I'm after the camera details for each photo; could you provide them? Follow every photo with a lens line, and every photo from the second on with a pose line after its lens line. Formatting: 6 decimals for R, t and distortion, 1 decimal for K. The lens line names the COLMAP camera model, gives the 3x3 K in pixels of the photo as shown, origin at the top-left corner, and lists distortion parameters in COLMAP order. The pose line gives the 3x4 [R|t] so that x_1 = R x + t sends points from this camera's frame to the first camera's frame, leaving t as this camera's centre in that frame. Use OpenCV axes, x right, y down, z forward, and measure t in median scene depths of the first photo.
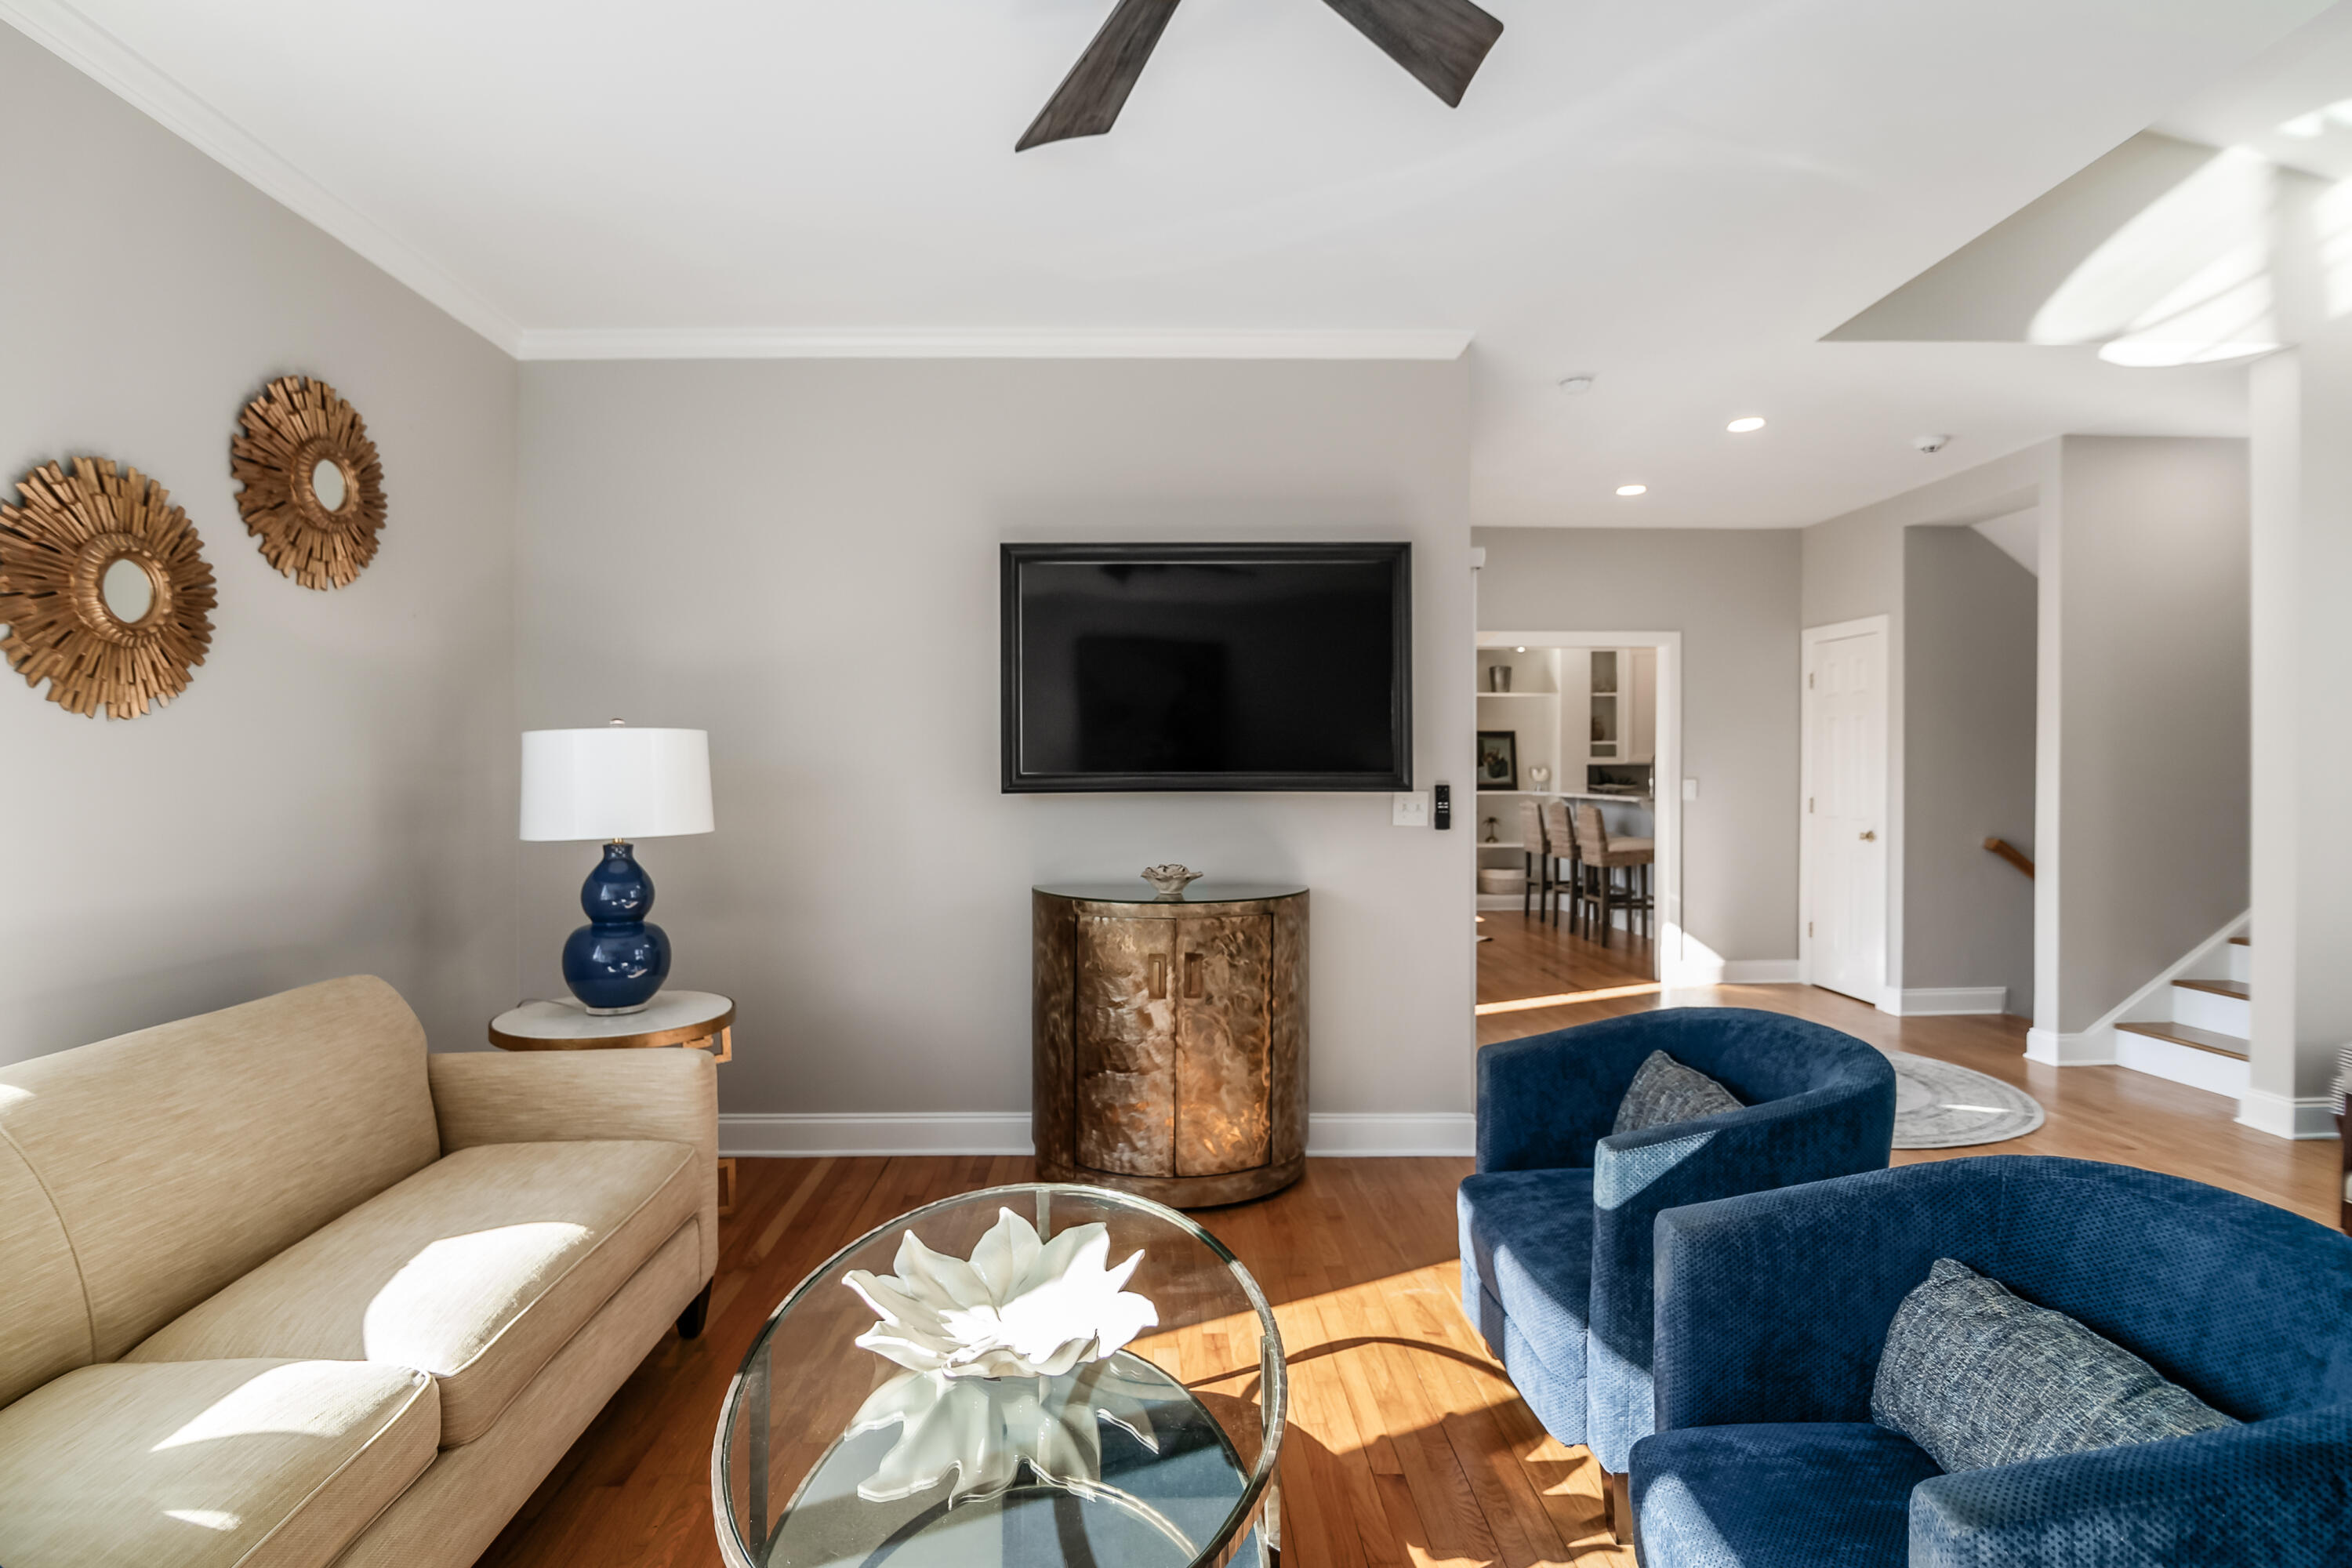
lens RADIAL K [[1105.5, 0, 1051.9], [0, 1105.5, 766.6], [0, 0, 1]] dist [-0.002015, -0.010675]
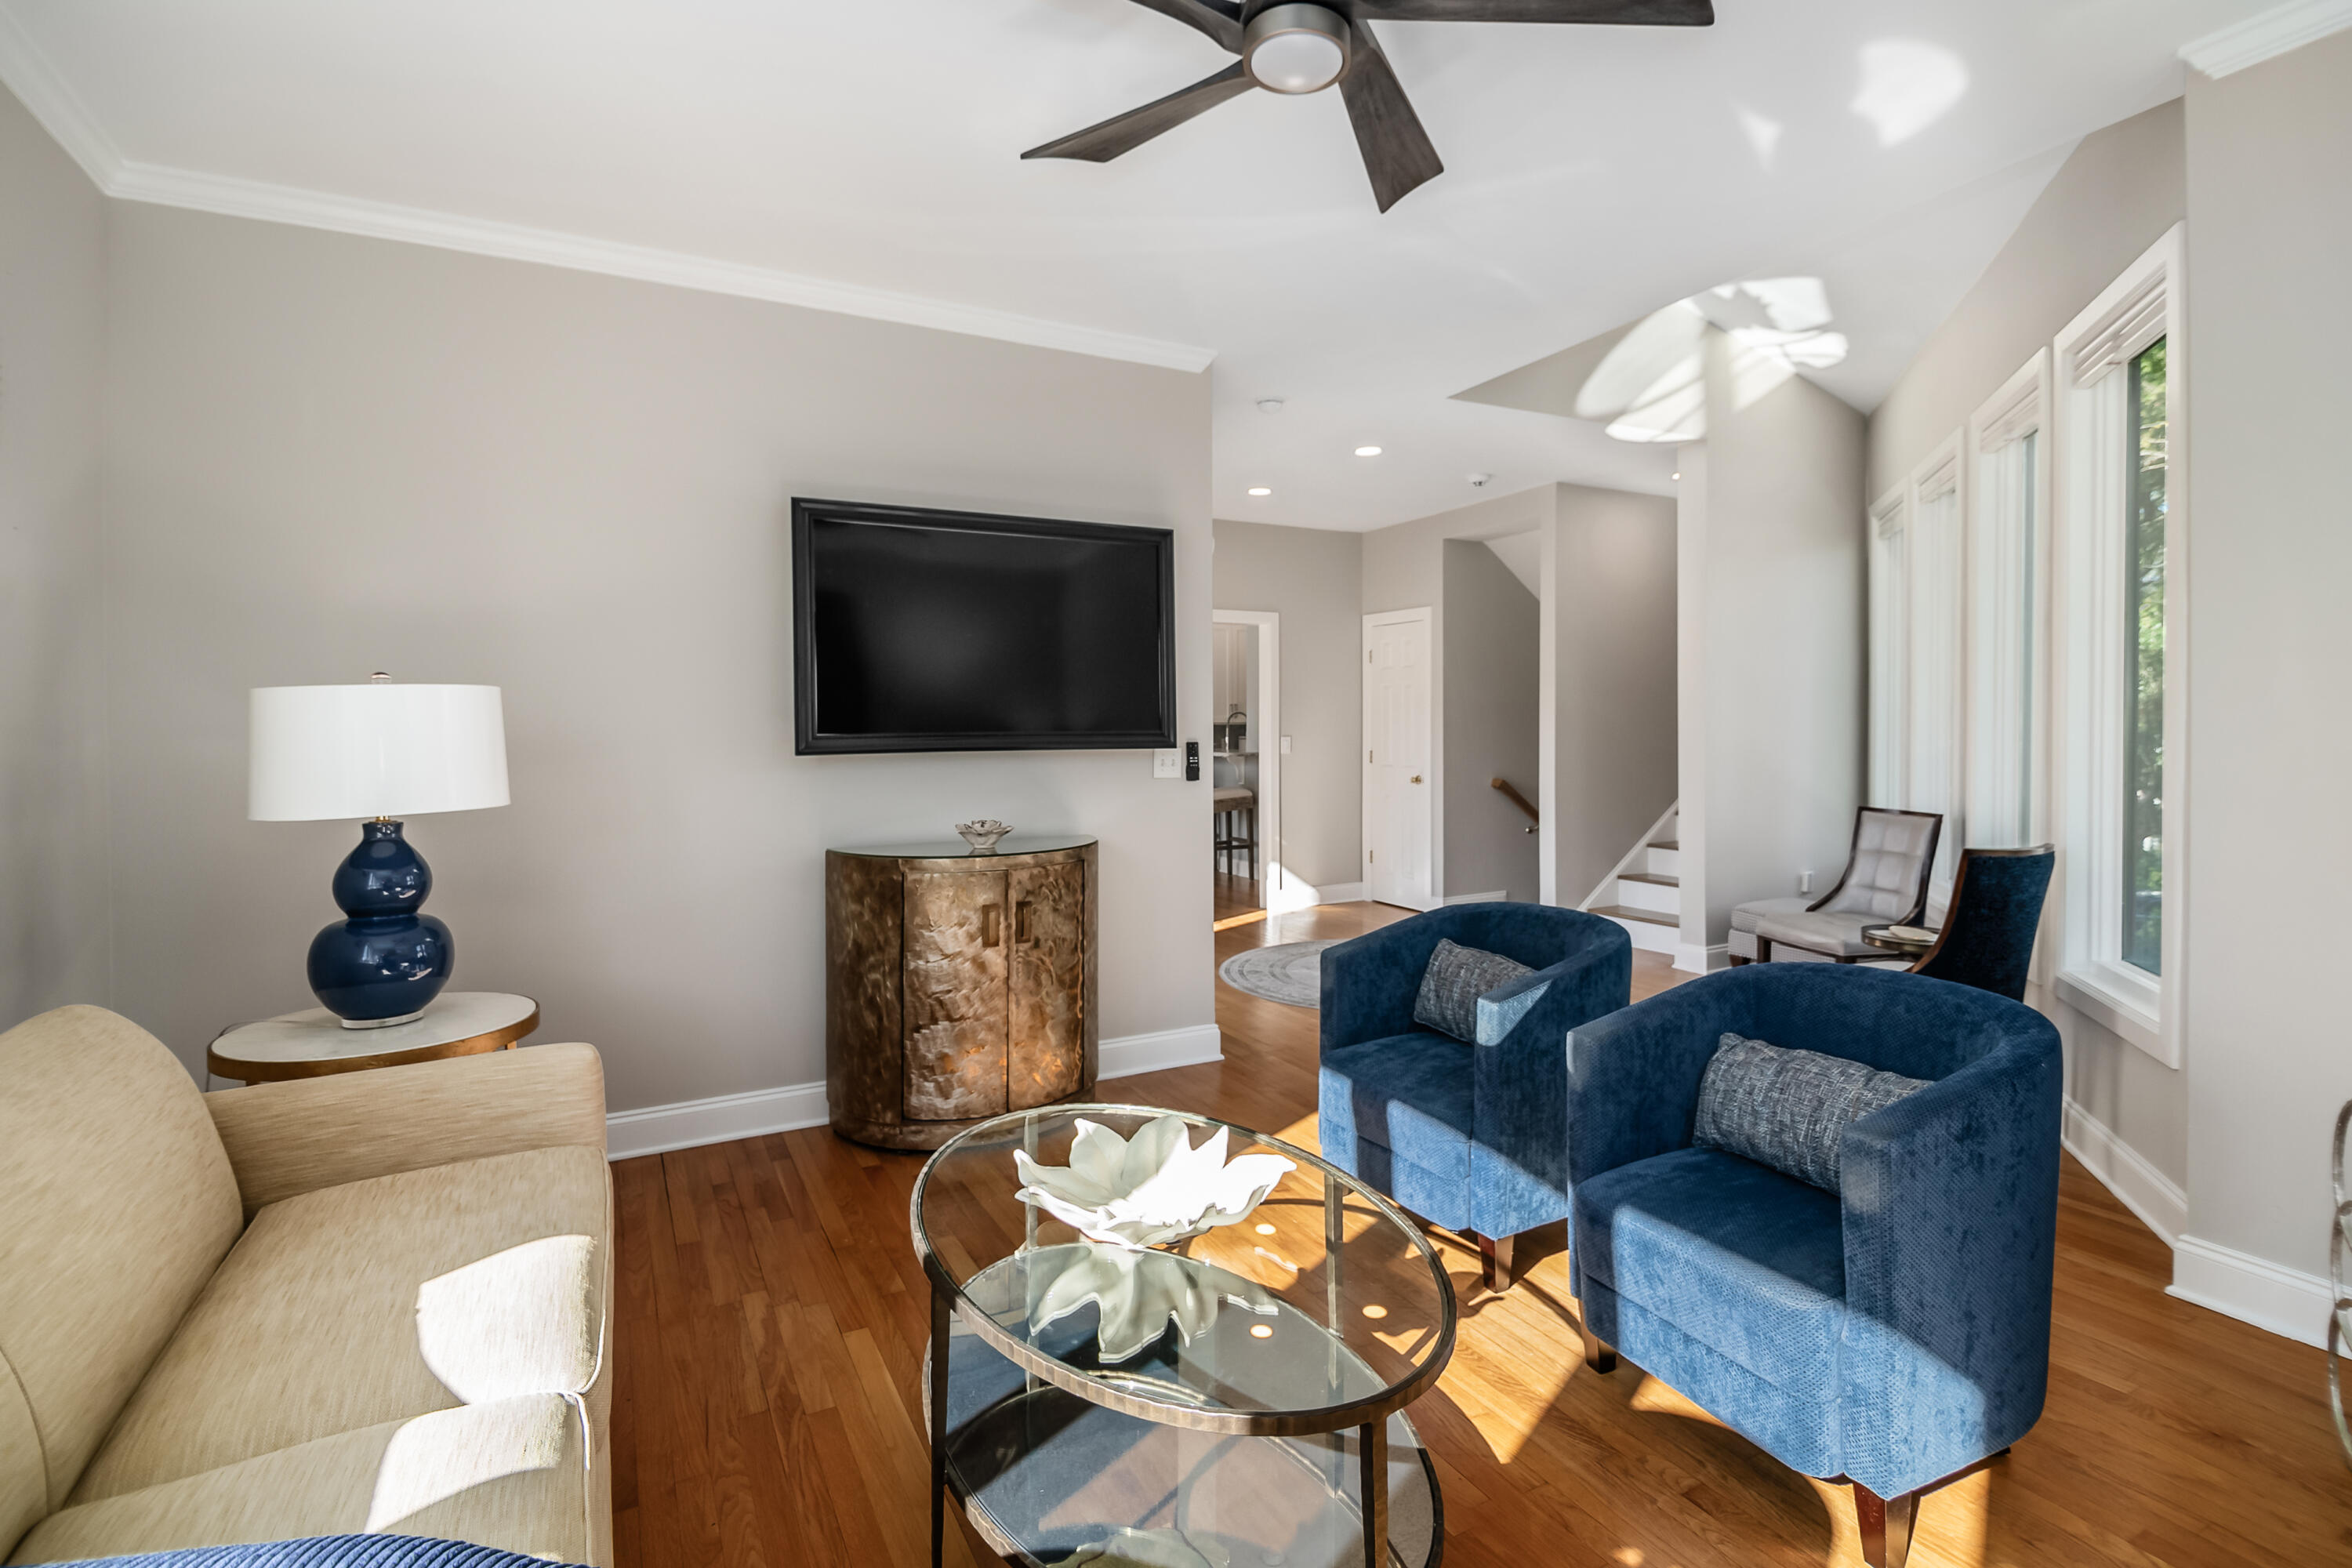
lens RADIAL K [[1107.7, 0, 1177.0], [0, 1107.7, 726.4], [0, 0, 1]] dist [0.000395, -0.001160]
pose [[0.887755, -0.004909, 0.460291, -0.239724], [0.005916, 0.999982, -0.000747, 0.001559], [-0.460279, 0.003386, 0.887768, -0.021292]]
